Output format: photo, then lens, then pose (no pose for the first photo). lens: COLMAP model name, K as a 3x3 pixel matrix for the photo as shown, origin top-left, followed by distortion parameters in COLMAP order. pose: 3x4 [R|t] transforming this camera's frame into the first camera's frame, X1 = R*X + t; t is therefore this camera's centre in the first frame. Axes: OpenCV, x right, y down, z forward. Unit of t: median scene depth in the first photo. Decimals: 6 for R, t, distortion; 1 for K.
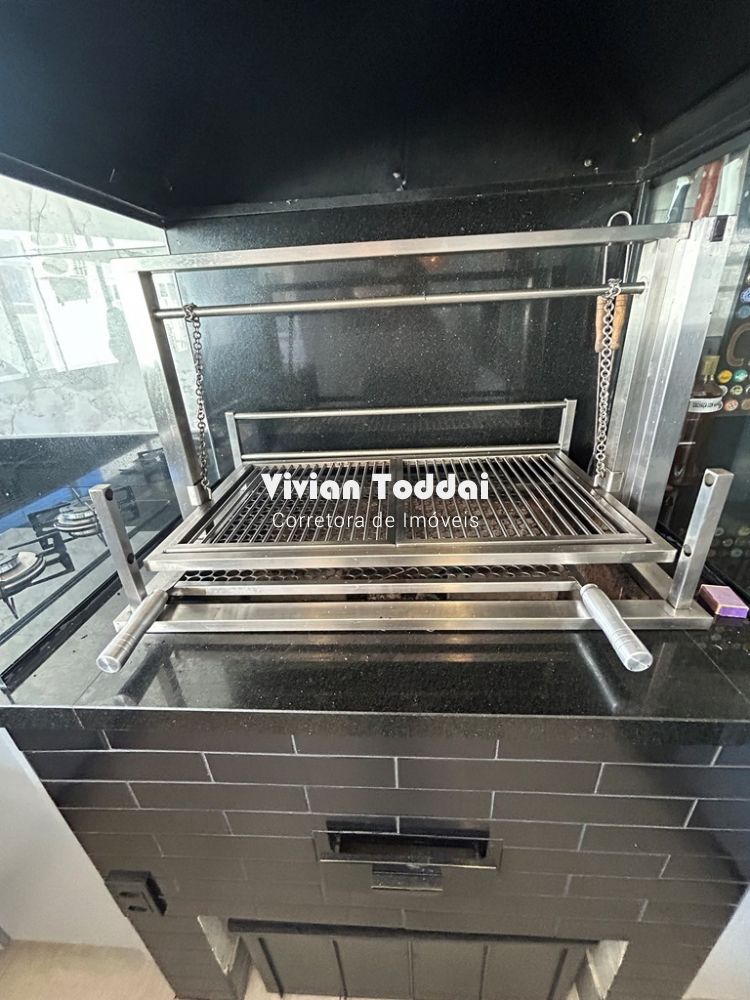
lens RADIAL K [[403.3, 0, 376.3], [0, 403.3, 500.4], [0, 0, 1]] dist [0.001972, -0.000083]
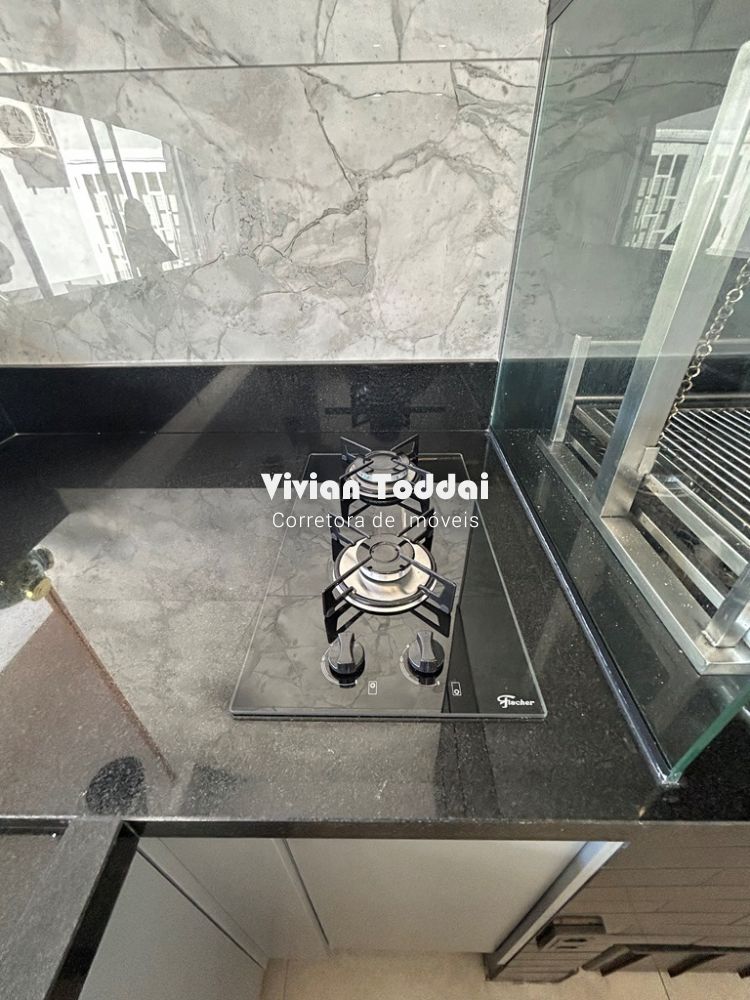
lens RADIAL K [[403.3, 0, 374.6], [0, 403.3, 498.3], [0, 0, 1]] dist [0.001972, -0.000083]
pose [[0.998986, 0.007616, 0.044370, -0.670965], [-0.014792, 0.986392, 0.163741, -0.038456], [-0.042519, -0.164231, 0.985505, 0.227750]]
